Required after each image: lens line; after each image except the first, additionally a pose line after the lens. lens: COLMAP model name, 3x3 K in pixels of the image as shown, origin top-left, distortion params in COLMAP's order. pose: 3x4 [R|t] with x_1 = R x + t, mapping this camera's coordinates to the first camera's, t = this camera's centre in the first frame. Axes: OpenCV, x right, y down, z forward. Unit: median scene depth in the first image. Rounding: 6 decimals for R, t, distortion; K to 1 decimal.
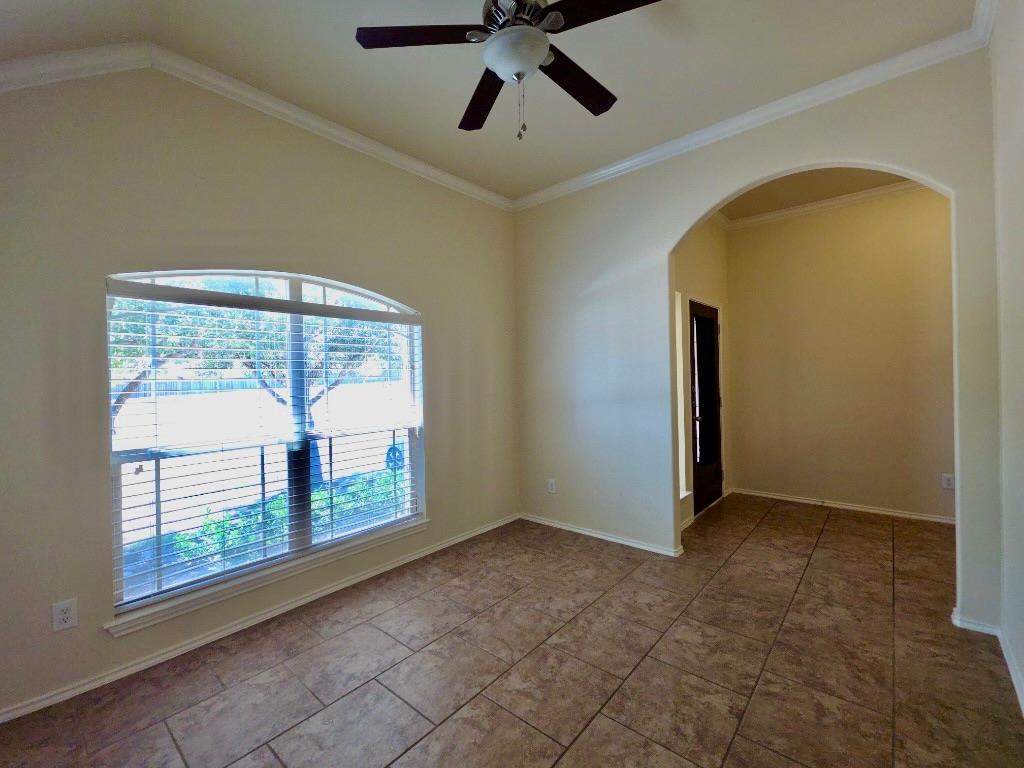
lens RADIAL K [[437.1, 0, 518.8], [0, 437.1, 381.9], [0, 0, 1]] dist [0.016790, -0.008274]
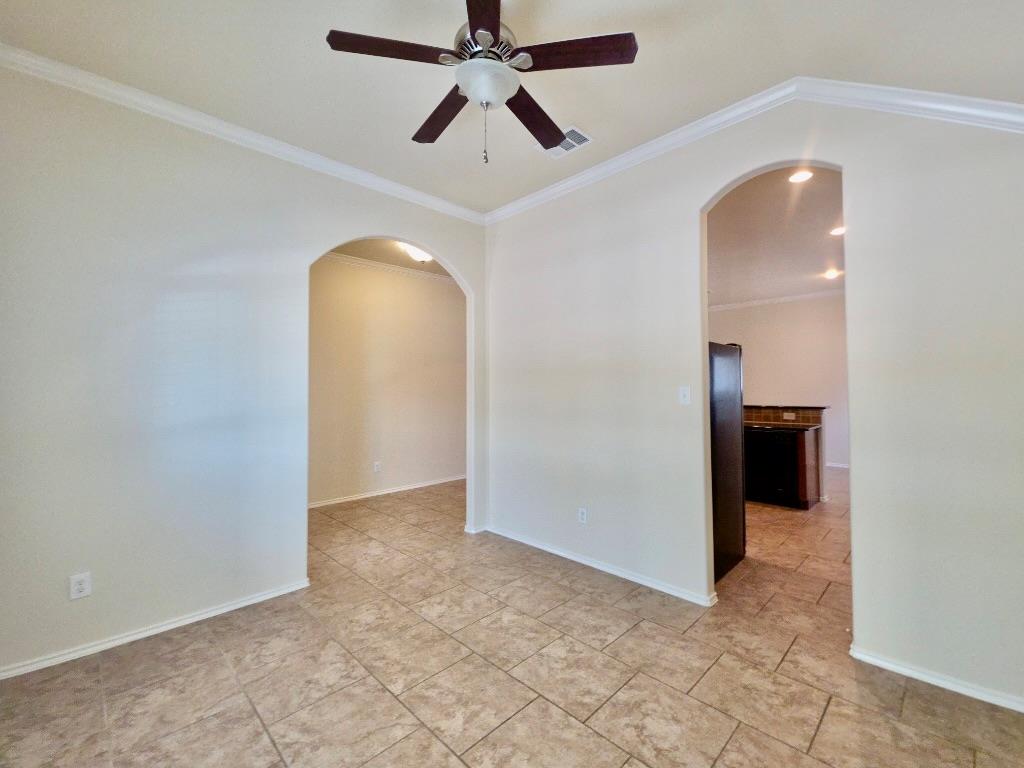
lens RADIAL K [[437.1, 0, 520.4], [0, 437.1, 384.9], [0, 0, 1]] dist [0.016790, -0.008274]
pose [[0.079008, 0.033864, 0.996299, -0.755637], [0.017621, 0.999219, -0.035361, 0.014728], [-0.996718, 0.020349, 0.078349, 0.631711]]
